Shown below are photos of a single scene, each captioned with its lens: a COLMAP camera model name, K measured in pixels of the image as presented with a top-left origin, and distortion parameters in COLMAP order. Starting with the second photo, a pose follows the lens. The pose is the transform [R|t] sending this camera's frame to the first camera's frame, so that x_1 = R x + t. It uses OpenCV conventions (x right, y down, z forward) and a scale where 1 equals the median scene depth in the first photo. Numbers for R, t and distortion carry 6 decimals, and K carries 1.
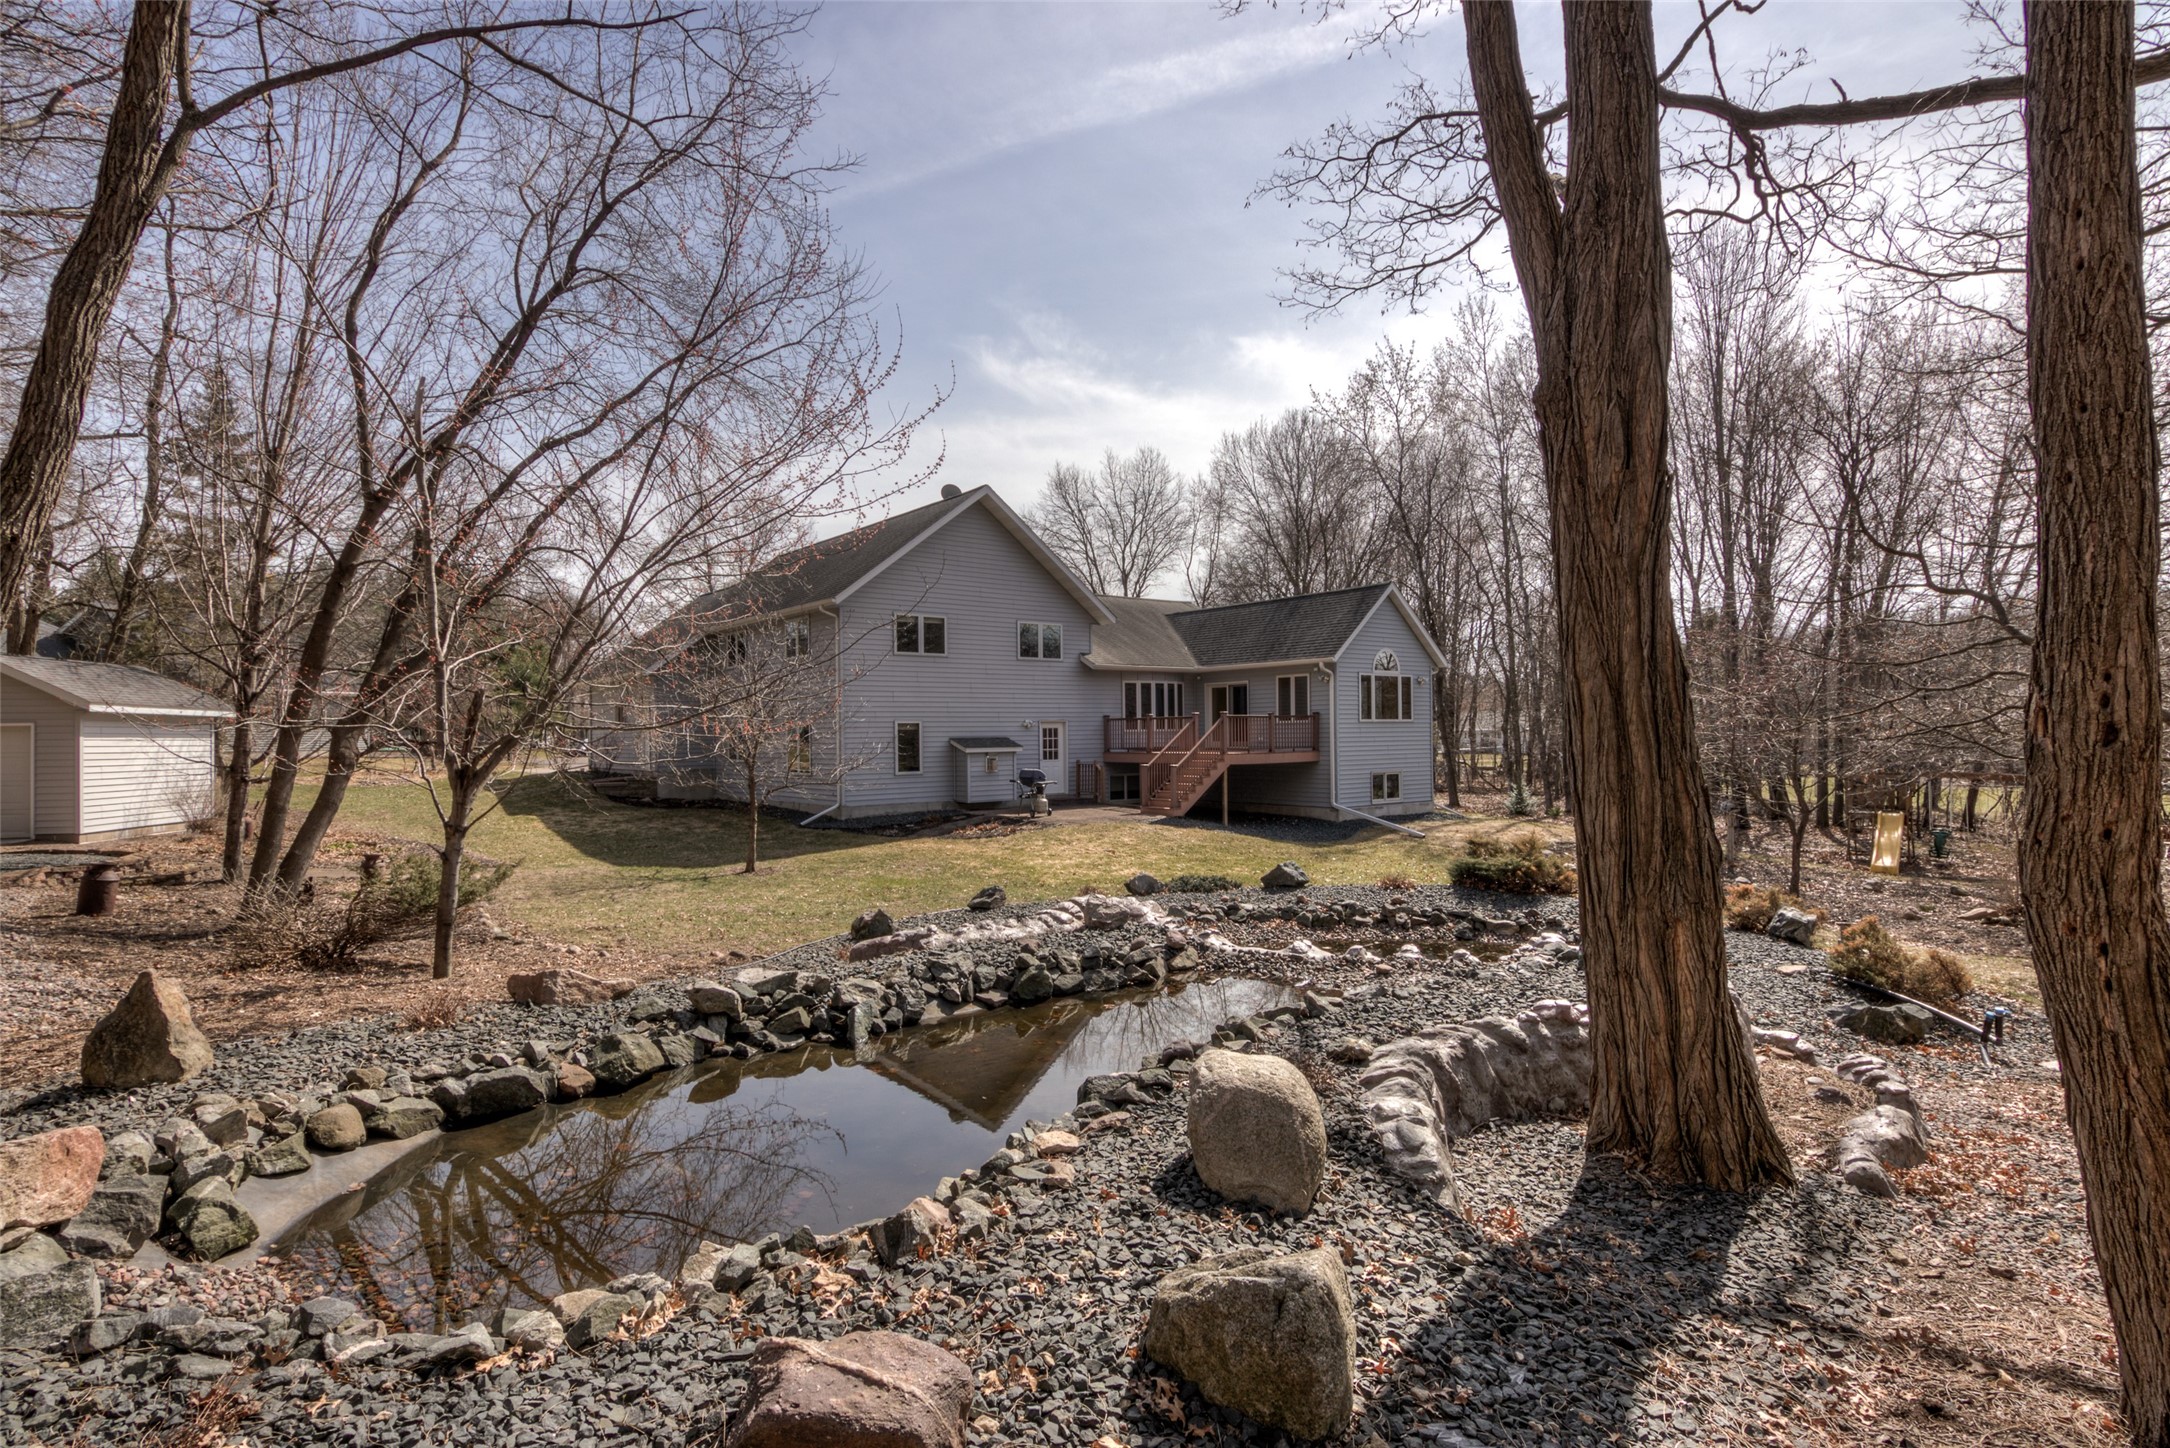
lens RADIAL K [[1081.9, 0, 1089.5], [0, 1081.9, 729.1], [0, 0, 1]] dist [-0.001056, -0.007248]
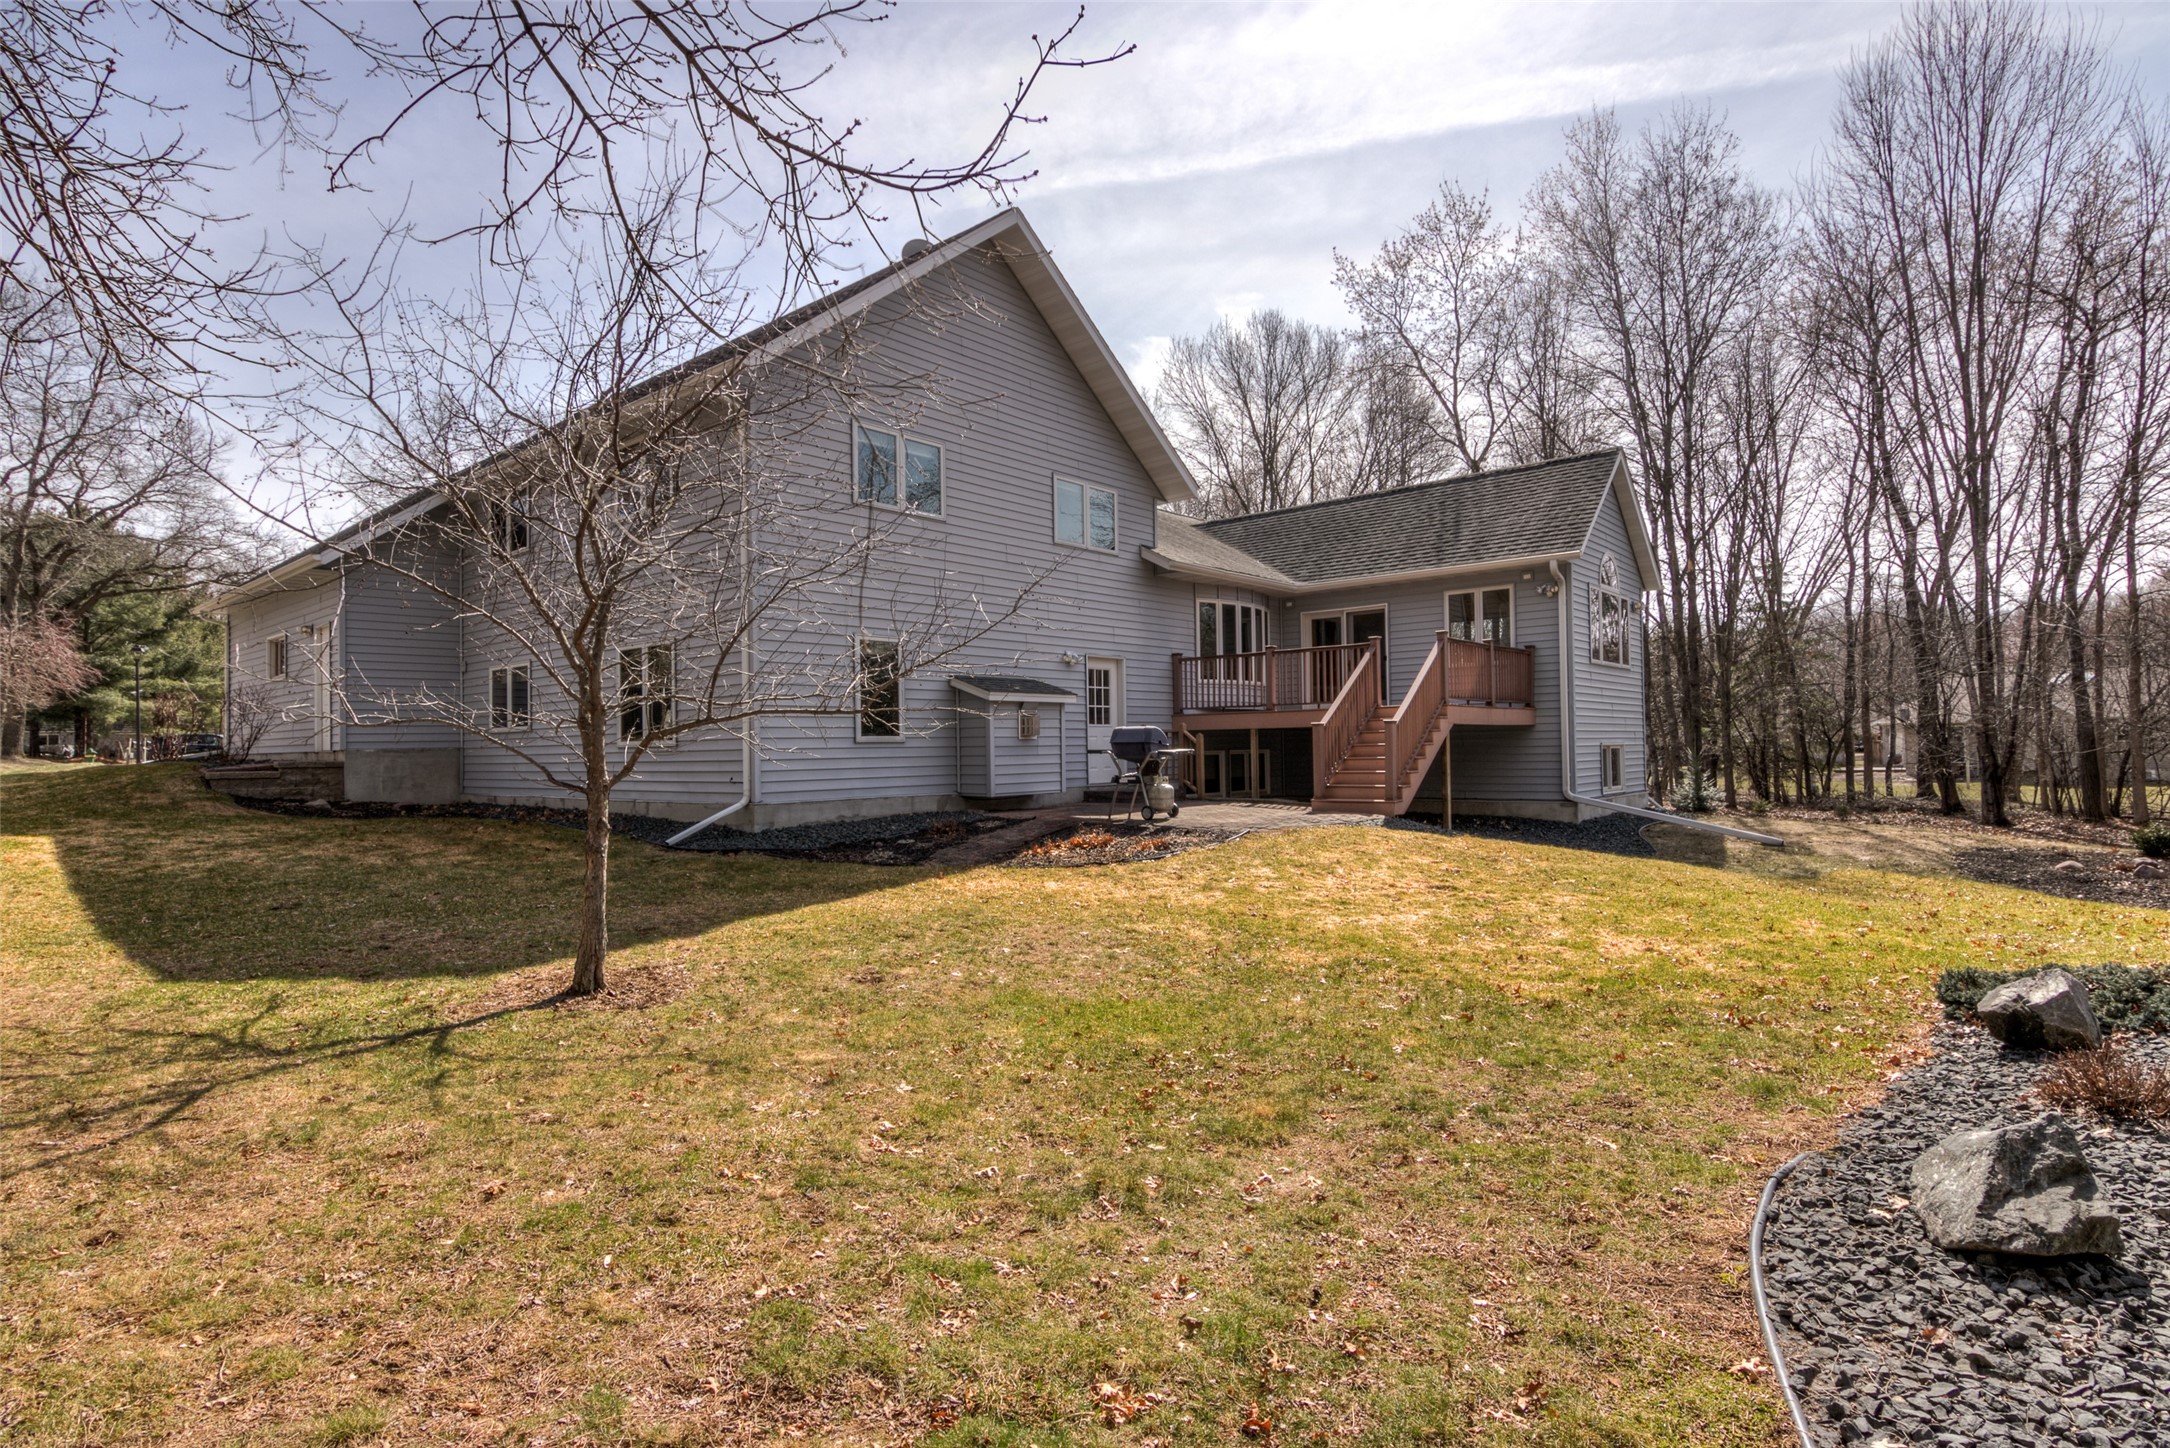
lens RADIAL K [[1081.9, 0, 1089.5], [0, 1081.9, 729.1], [0, 0, 1]] dist [-0.001056, -0.007248]
pose [[0.981139, -0.000165, 0.193302, -0.166318], [0.003468, 0.999854, -0.016748, 0.044273], [-0.193271, 0.017102, 0.980996, 0.475651]]
